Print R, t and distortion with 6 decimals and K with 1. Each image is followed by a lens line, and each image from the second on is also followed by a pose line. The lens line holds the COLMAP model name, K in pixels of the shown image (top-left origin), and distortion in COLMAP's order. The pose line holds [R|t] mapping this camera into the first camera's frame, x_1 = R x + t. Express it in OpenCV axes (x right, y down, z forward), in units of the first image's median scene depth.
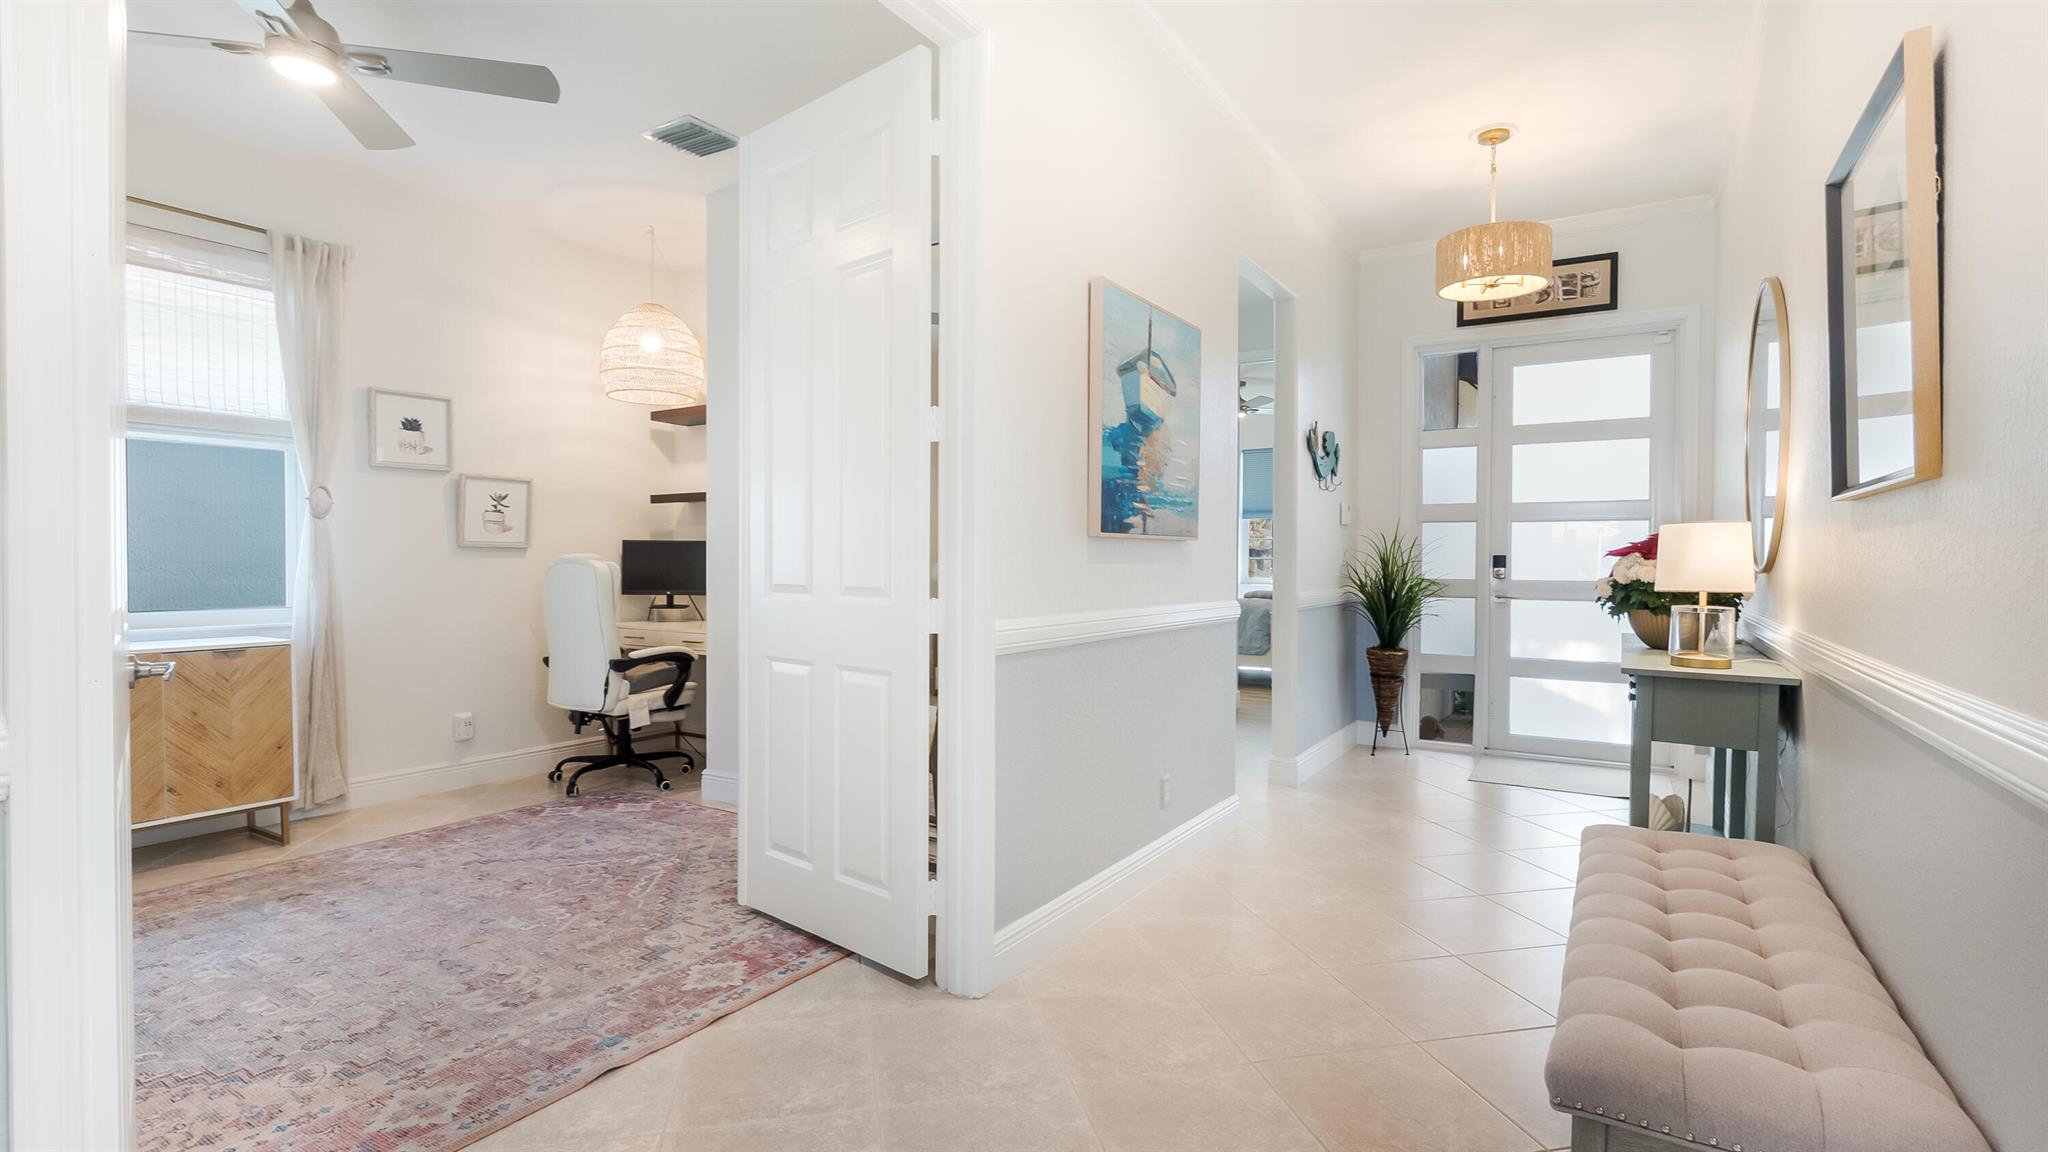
lens RADIAL K [[949.3, 0, 1024.6], [0, 949.3, 572.0], [0, 0, 1]] dist [-0.005081, -0.000123]
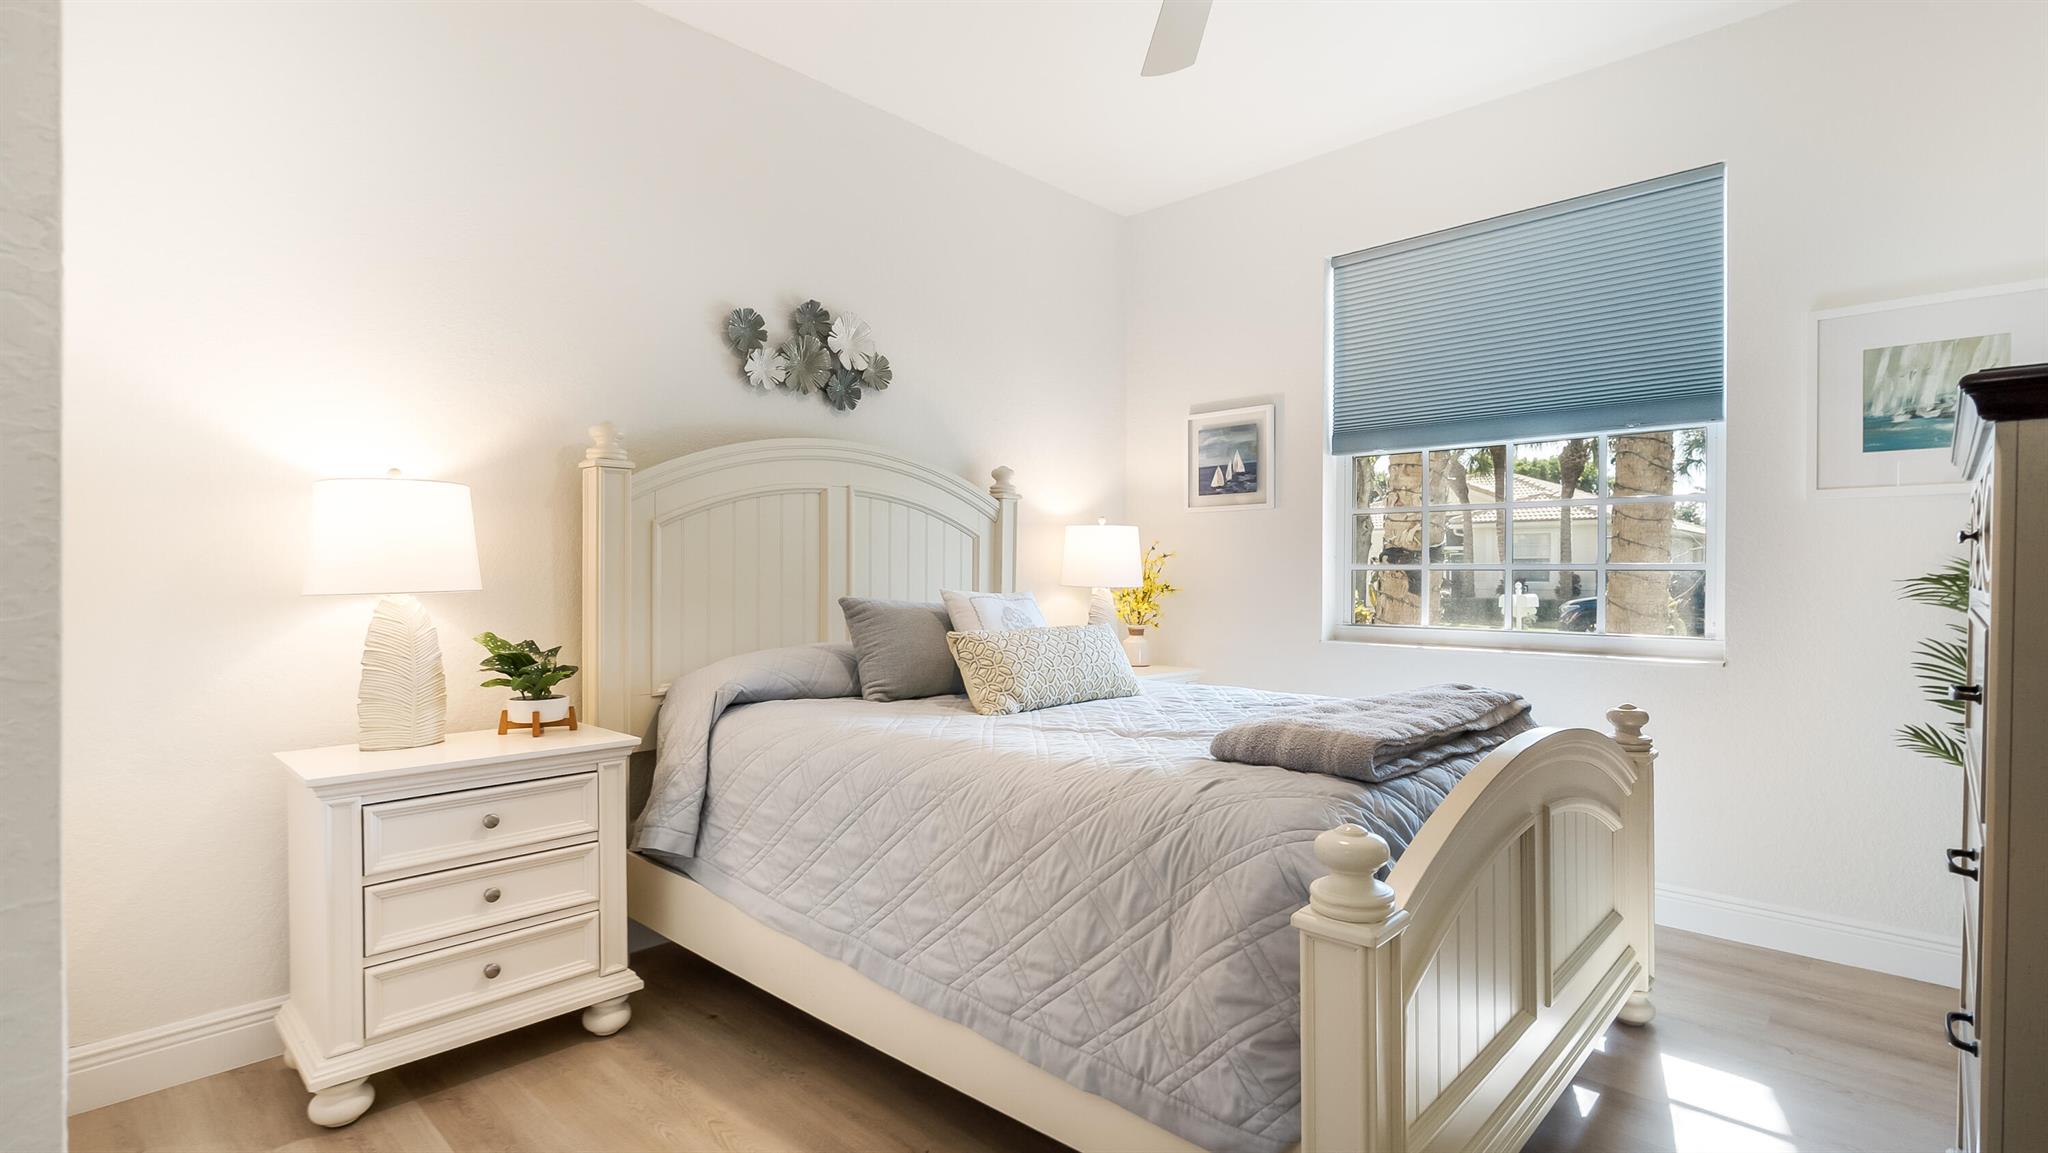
lens RADIAL K [[949.3, 0, 1024.6], [0, 949.3, 572.5], [0, 0, 1]] dist [-0.005081, -0.000123]
pose [[0.980803, -0.002624, -0.194984, 0.377372], [-0.000362, 0.999883, -0.015277, -0.014697], [0.195001, 0.015054, 0.980687, 1.290505]]
